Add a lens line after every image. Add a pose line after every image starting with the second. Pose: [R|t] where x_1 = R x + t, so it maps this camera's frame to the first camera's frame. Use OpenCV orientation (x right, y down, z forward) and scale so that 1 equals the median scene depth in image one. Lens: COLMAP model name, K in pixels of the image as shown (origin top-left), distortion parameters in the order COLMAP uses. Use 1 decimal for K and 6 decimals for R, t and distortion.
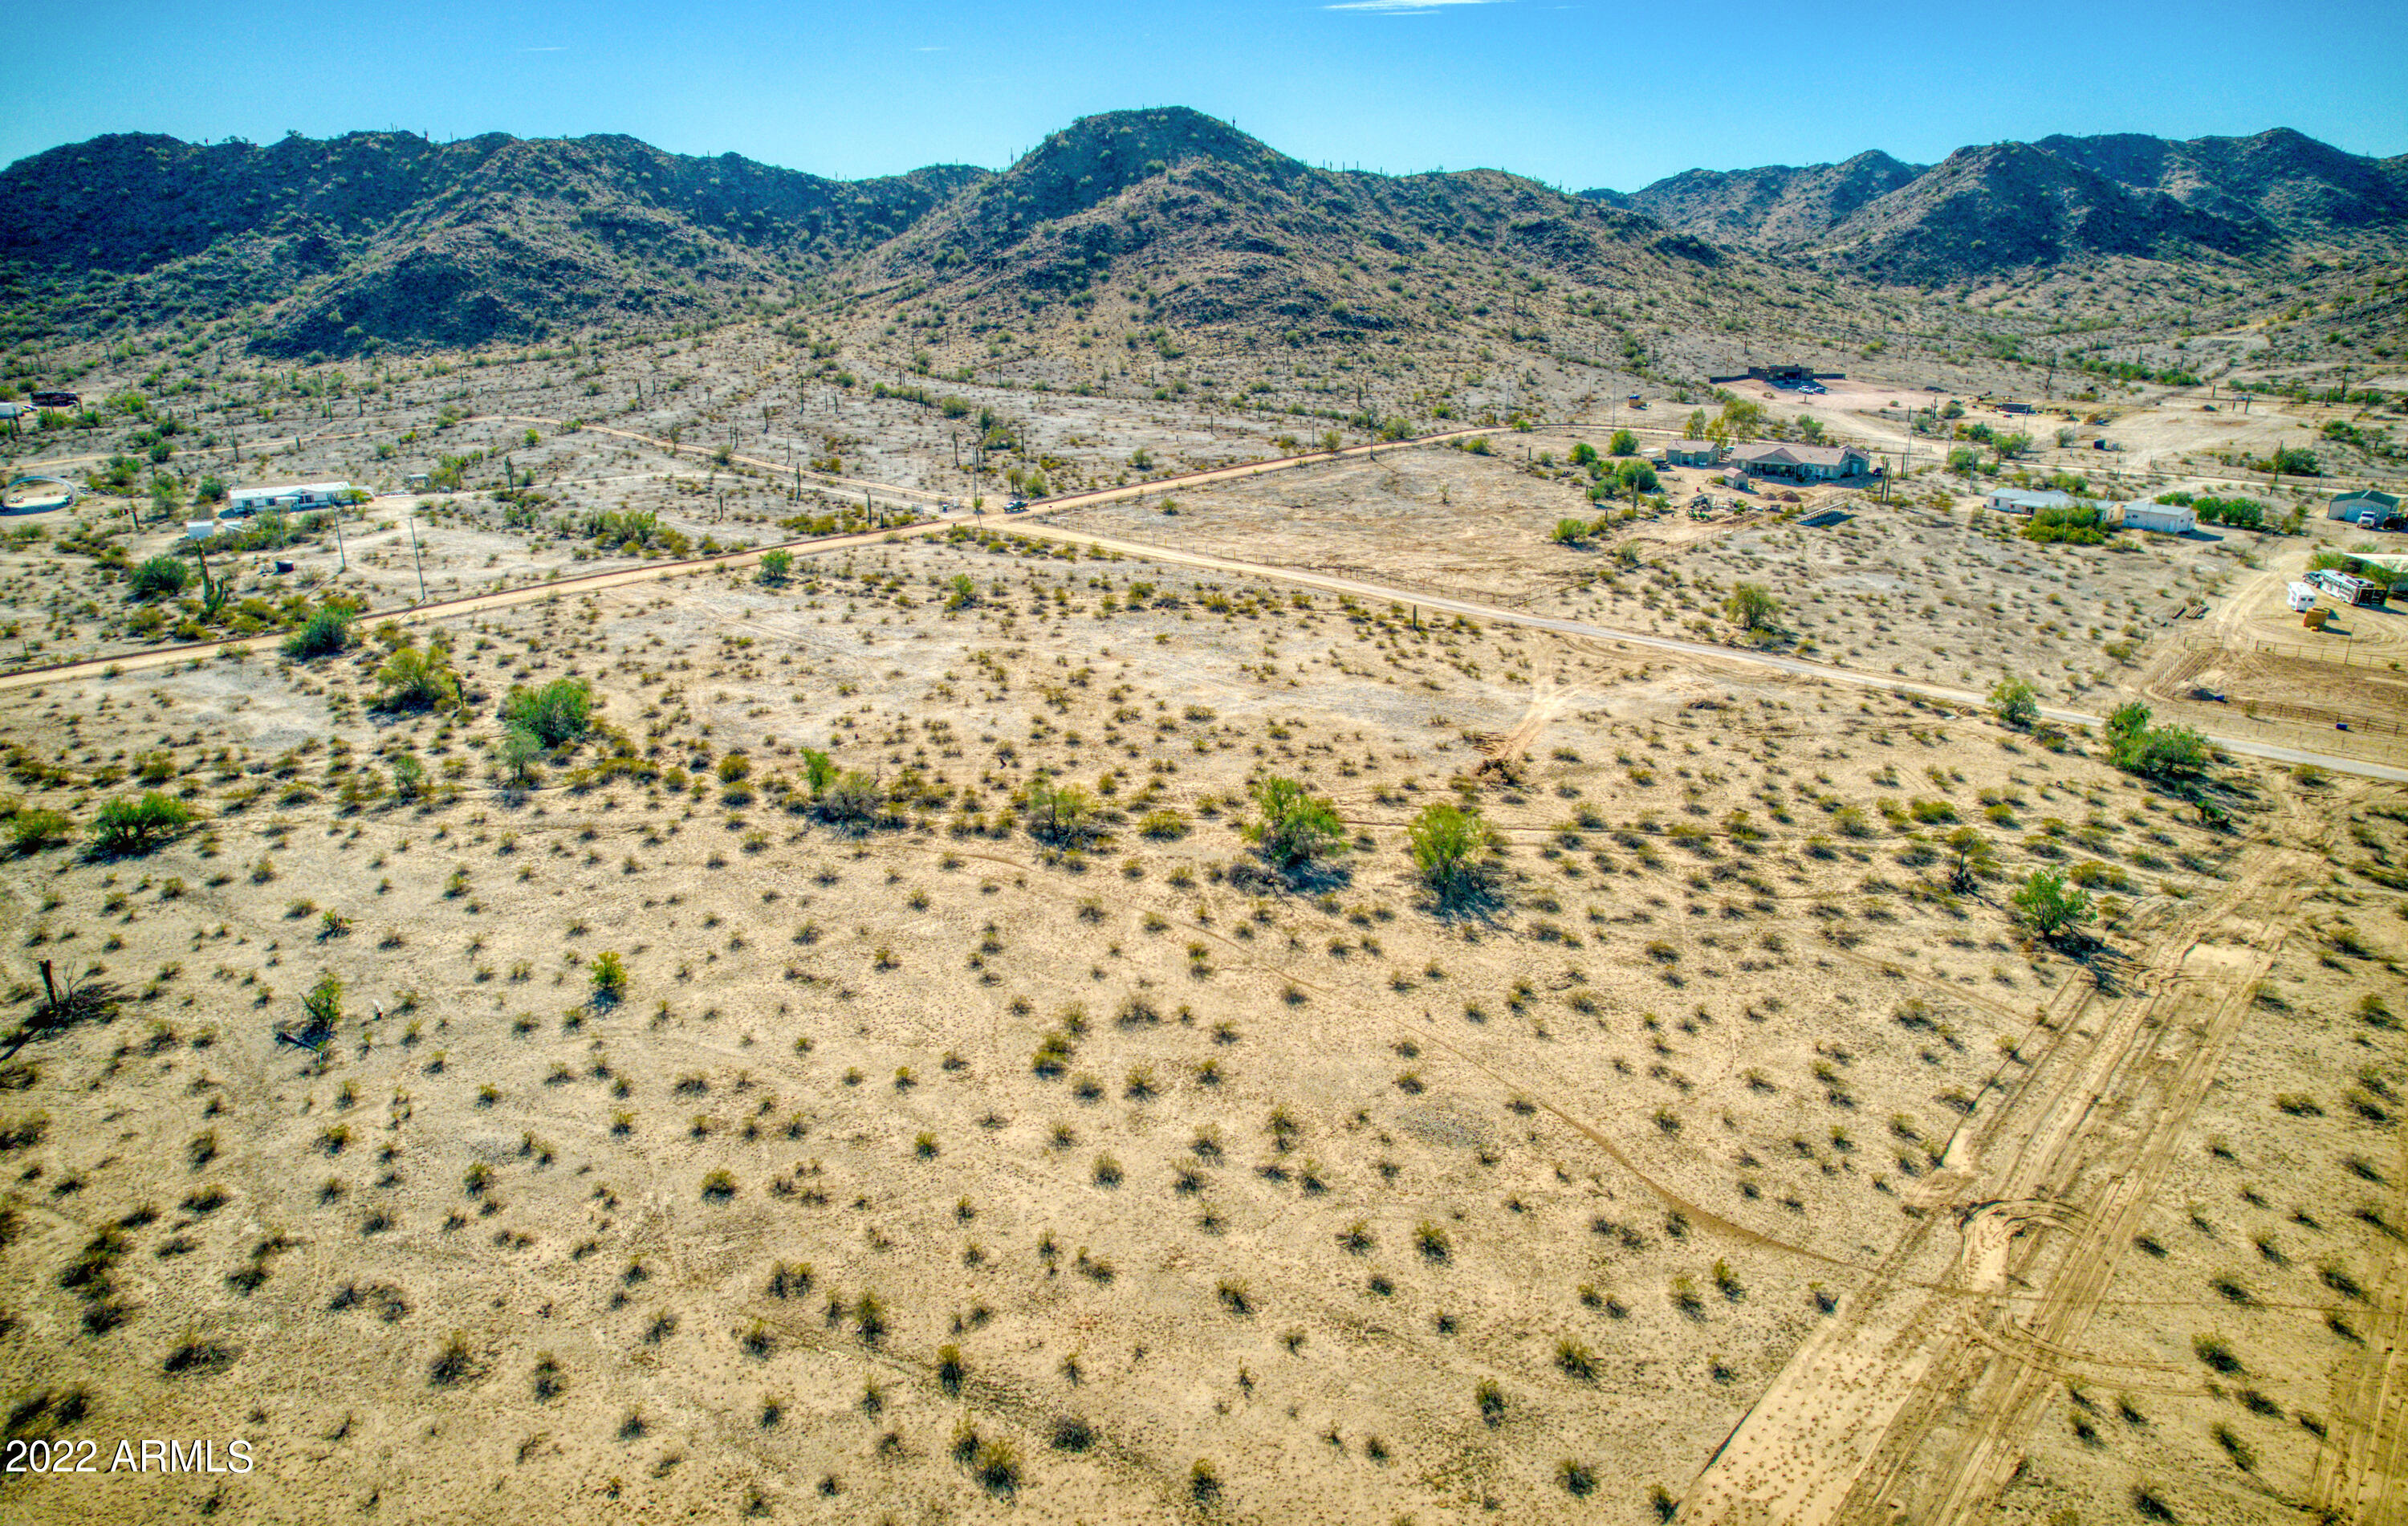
lens RADIAL K [[1534.2, 0, 1213.3], [0, 1534.2, 753.2], [0, 0, 1]] dist [-0.071452, 0.062104]
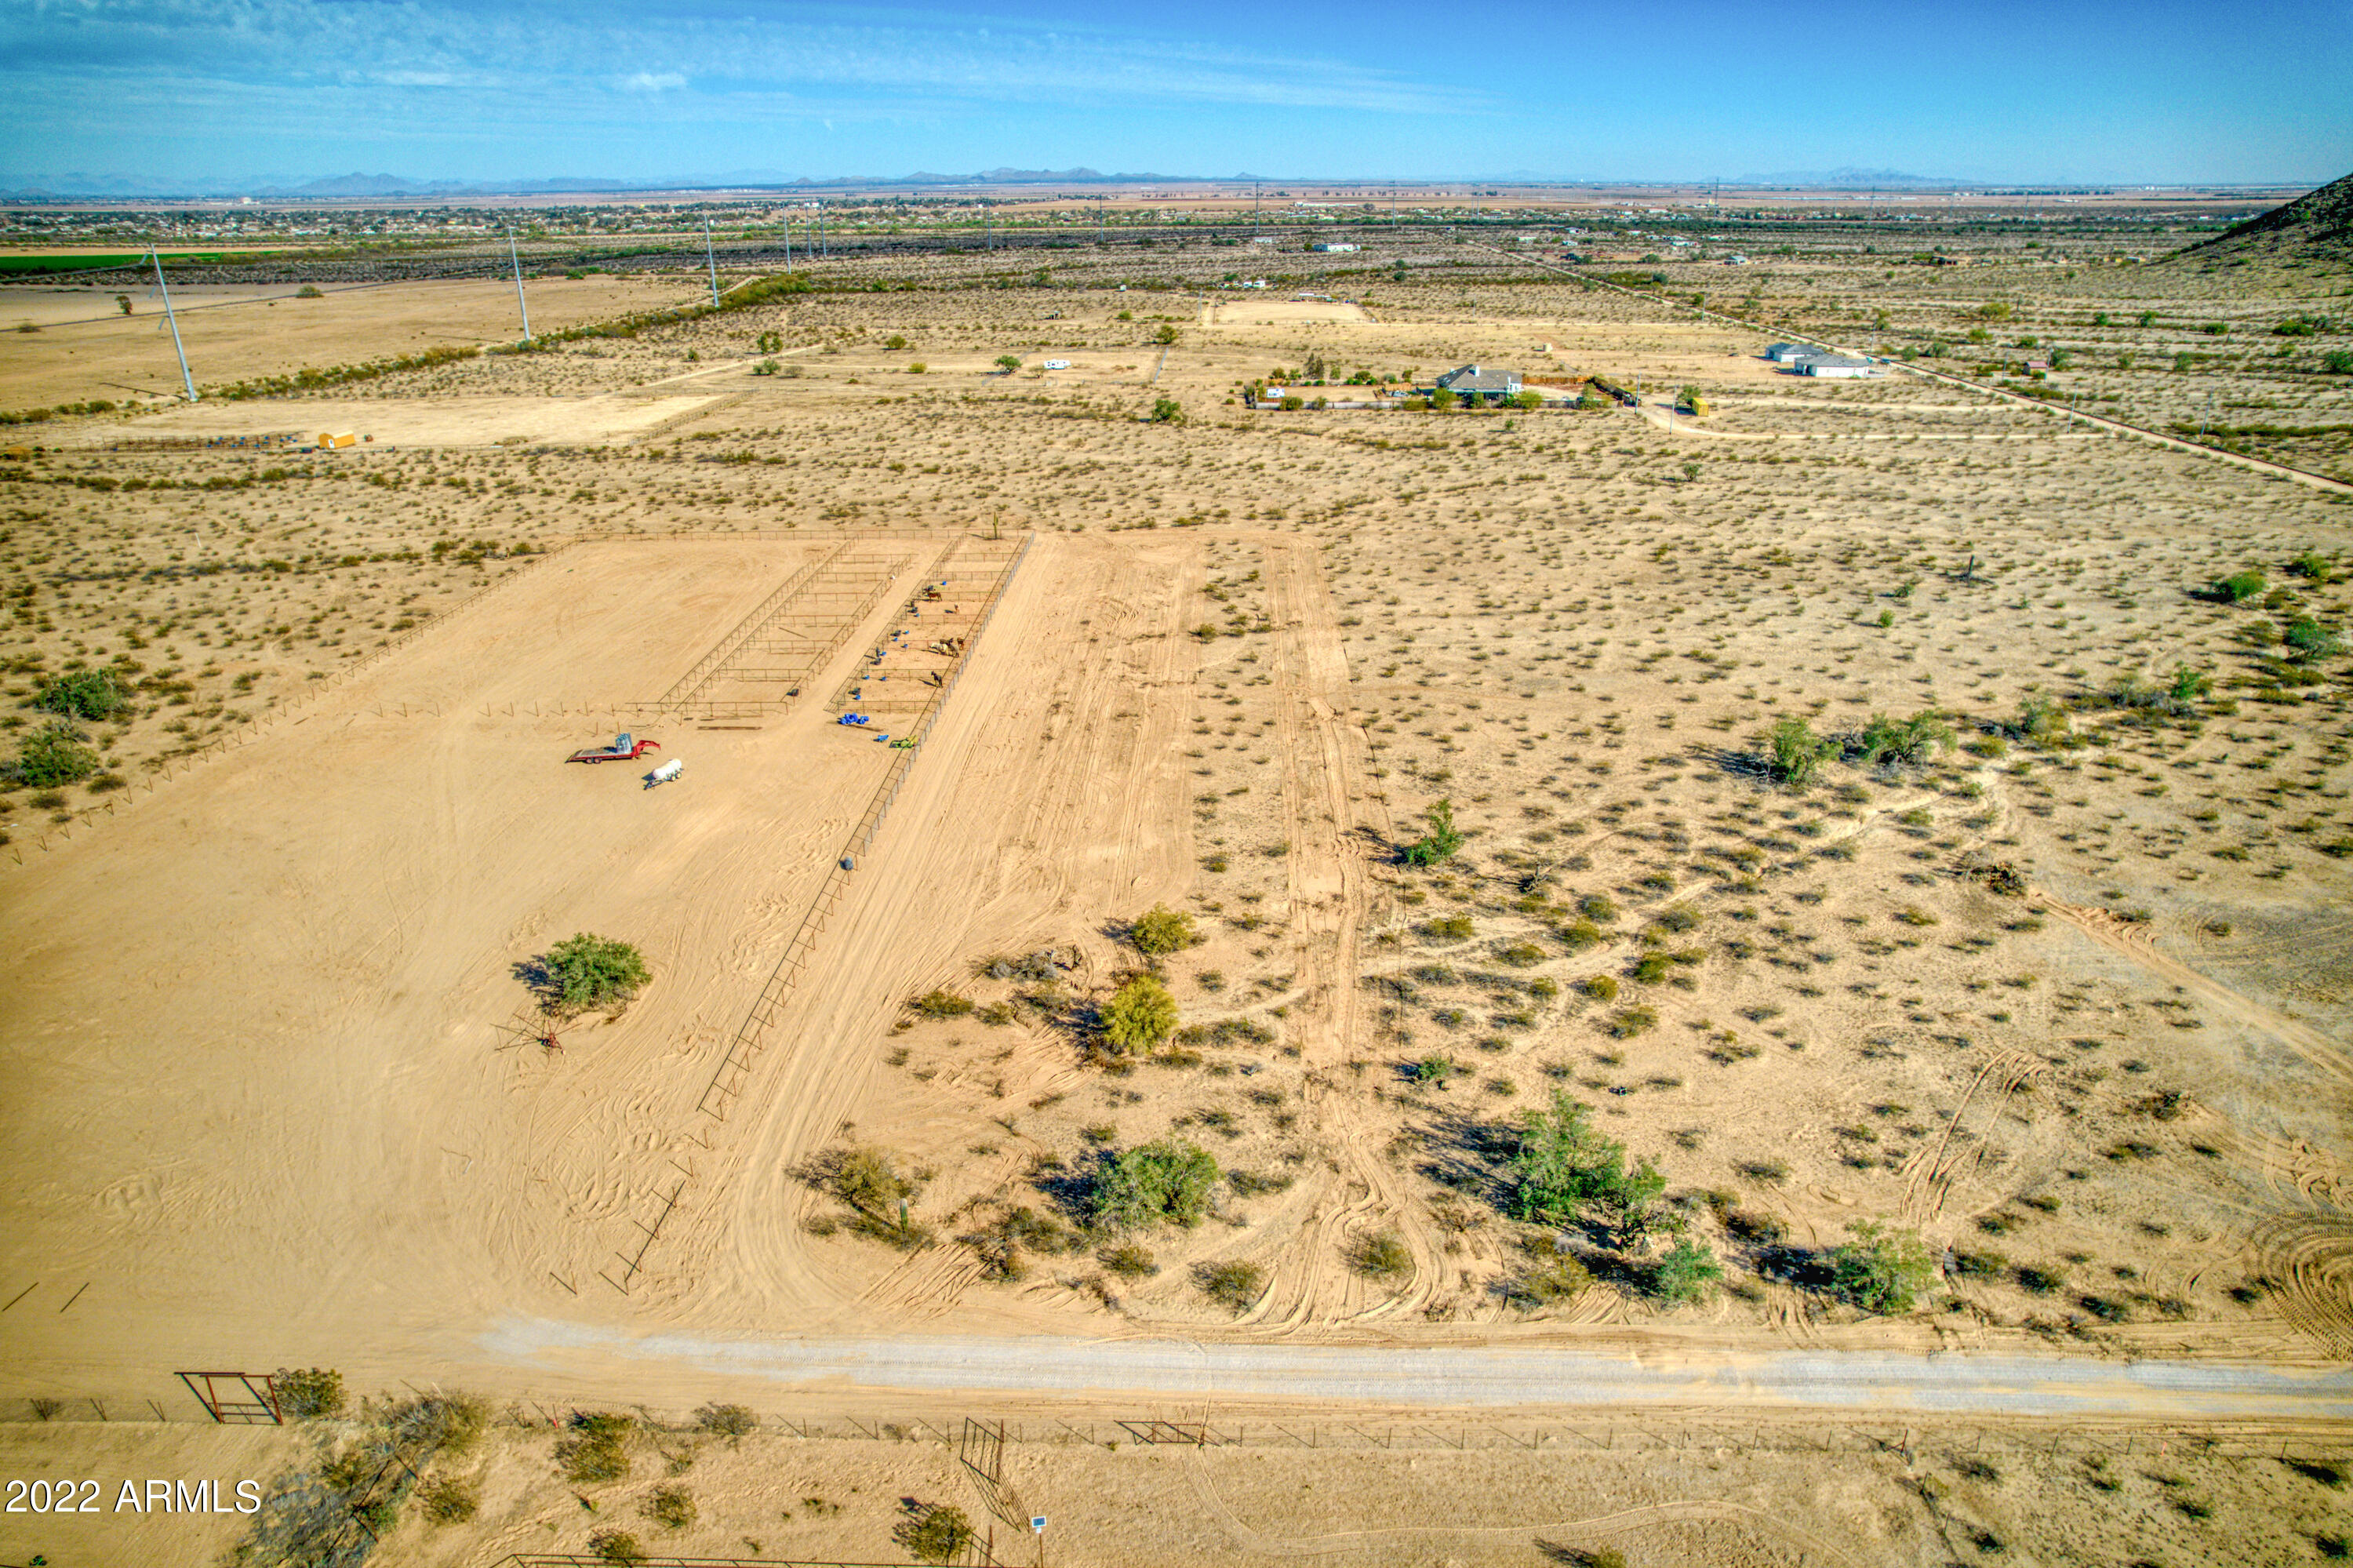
lens RADIAL K [[1501.7, 0, 1185.1], [0, 1501.7, 808.5], [0, 0, 1]] dist [-0.077665, 0.070143]
pose [[-0.766474, 0.260561, -0.587048, 0.946435], [-0.188569, 0.782440, 0.593489, -0.401805], [0.613970, 0.565593, -0.550586, 1.019139]]
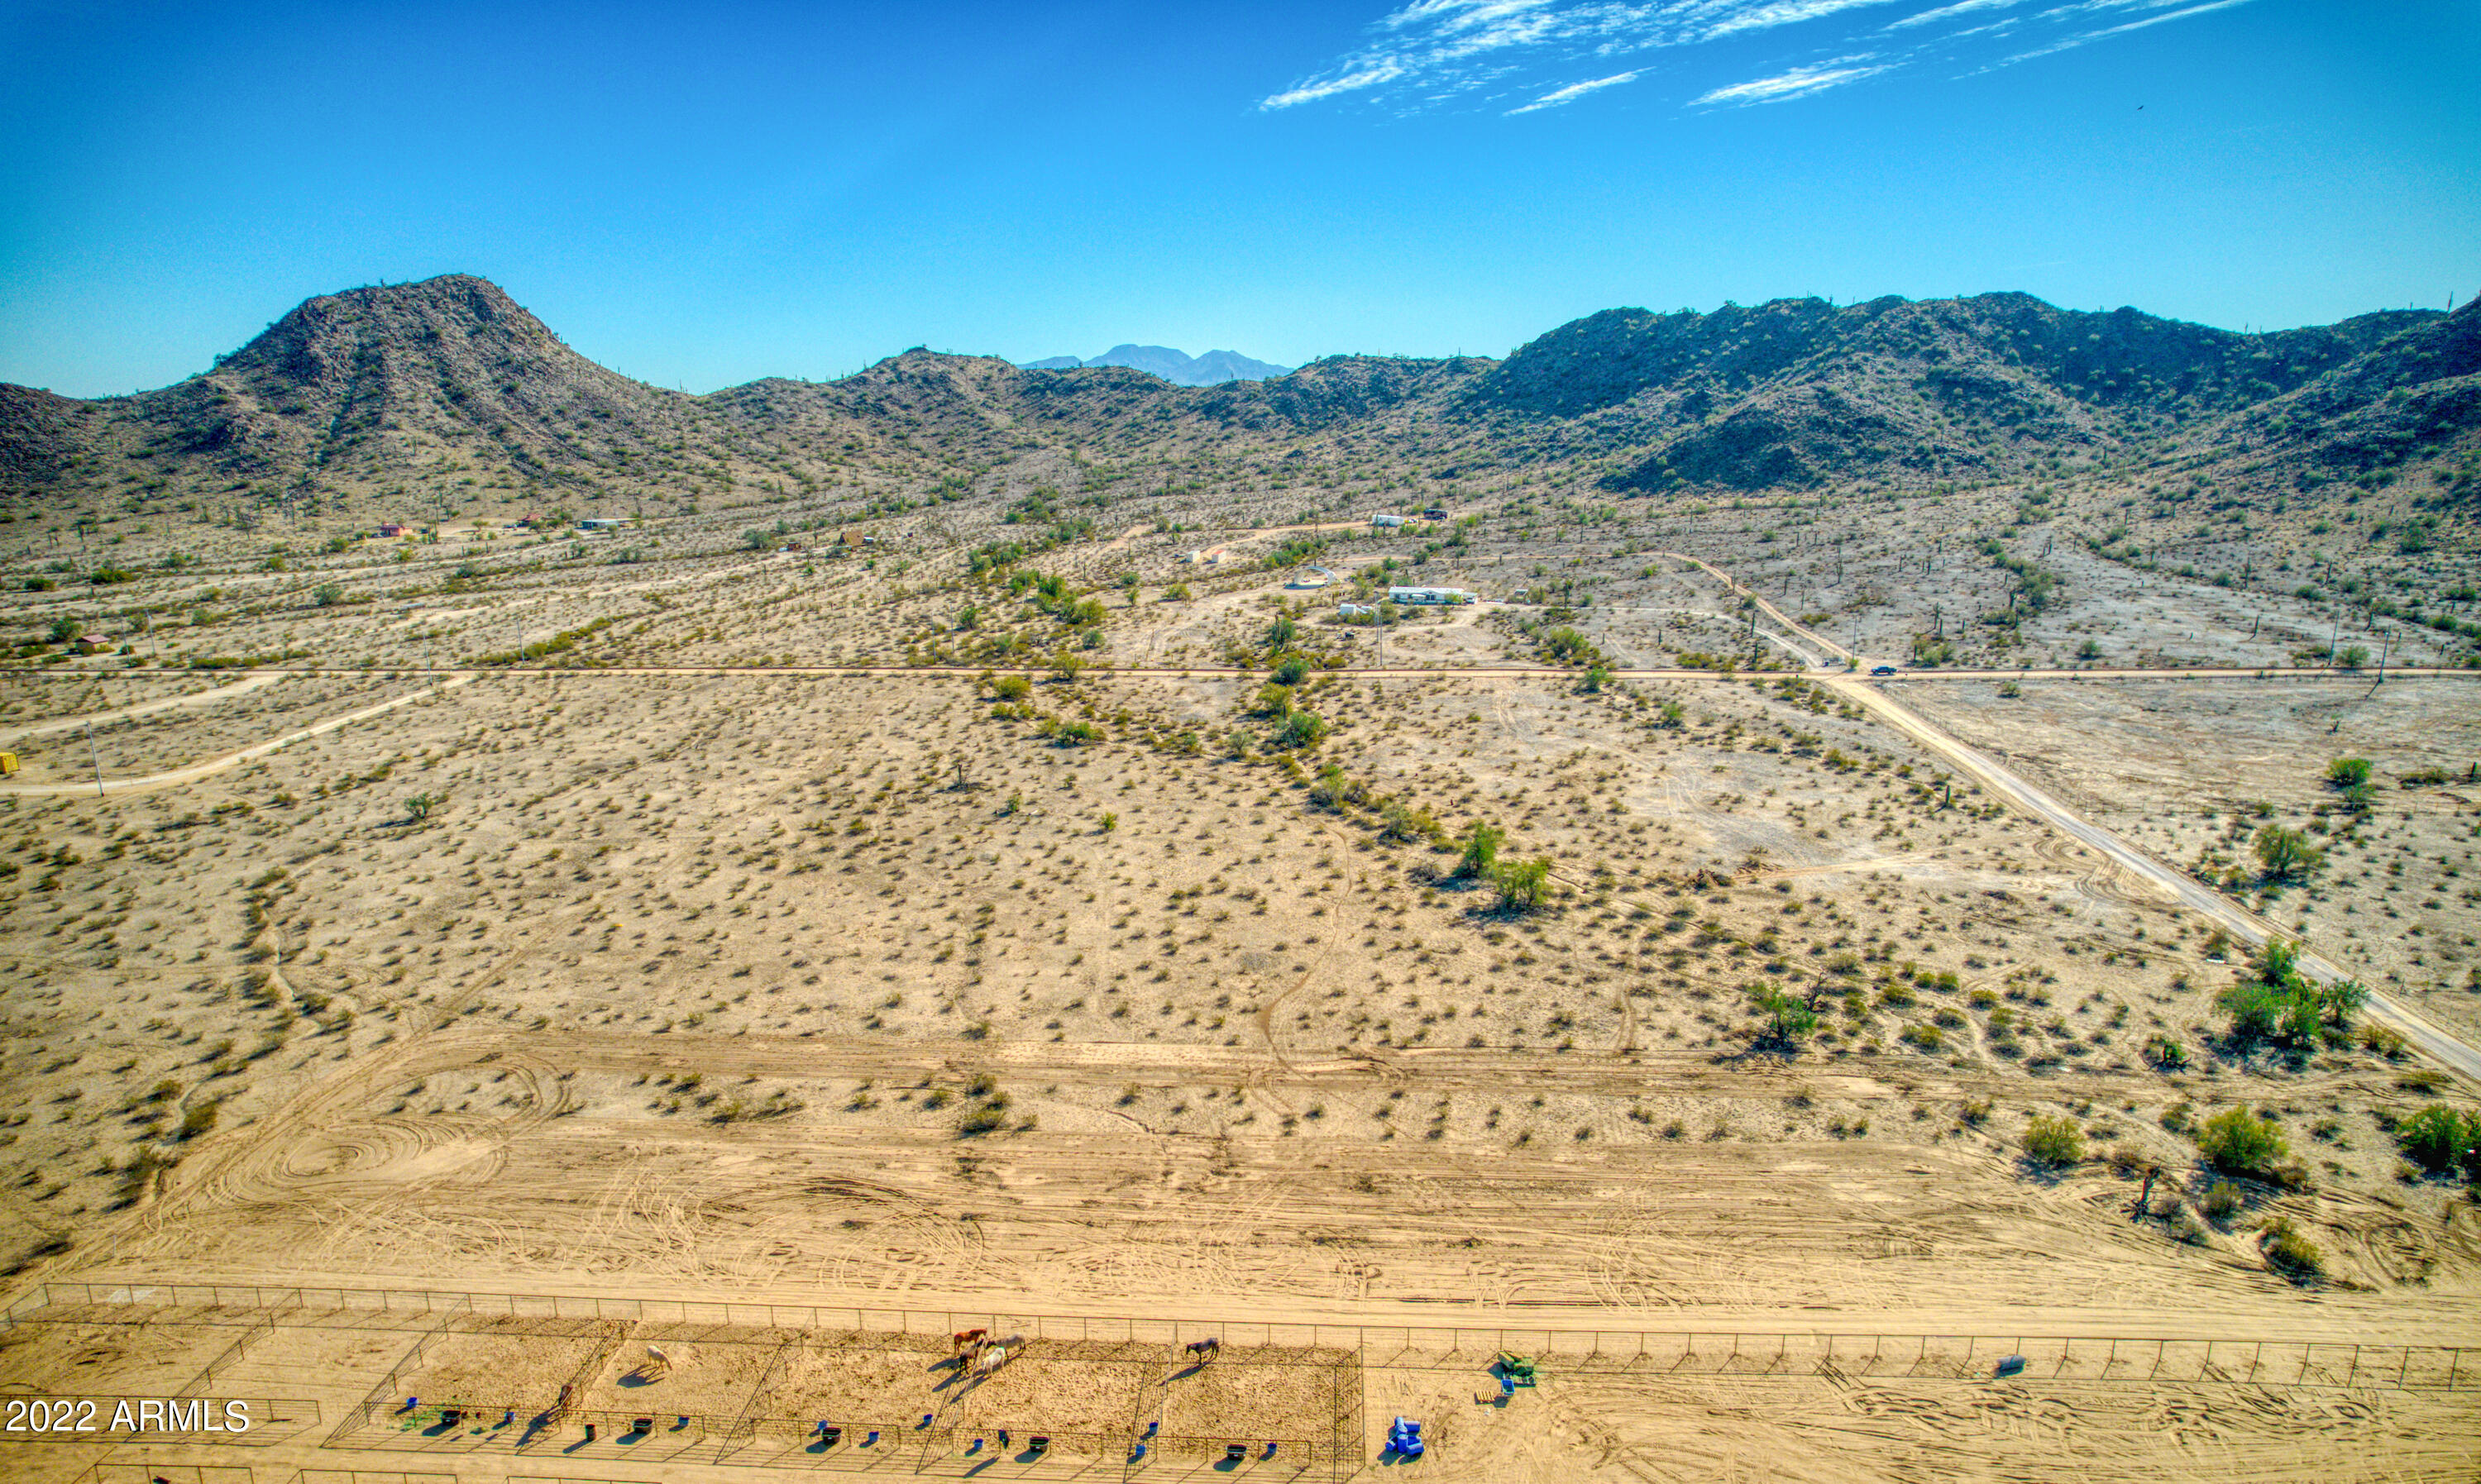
lens RADIAL K [[1584.1, 0, 1248.2], [0, 1584.1, 850.2], [0, 0, 1]] dist [-0.077496, 0.069513]
pose [[0.623556, 0.217127, -0.751022, 0.837674], [-0.238742, 0.967654, 0.081536, -0.025273], [0.744433, 0.128458, 0.655224, -0.168697]]
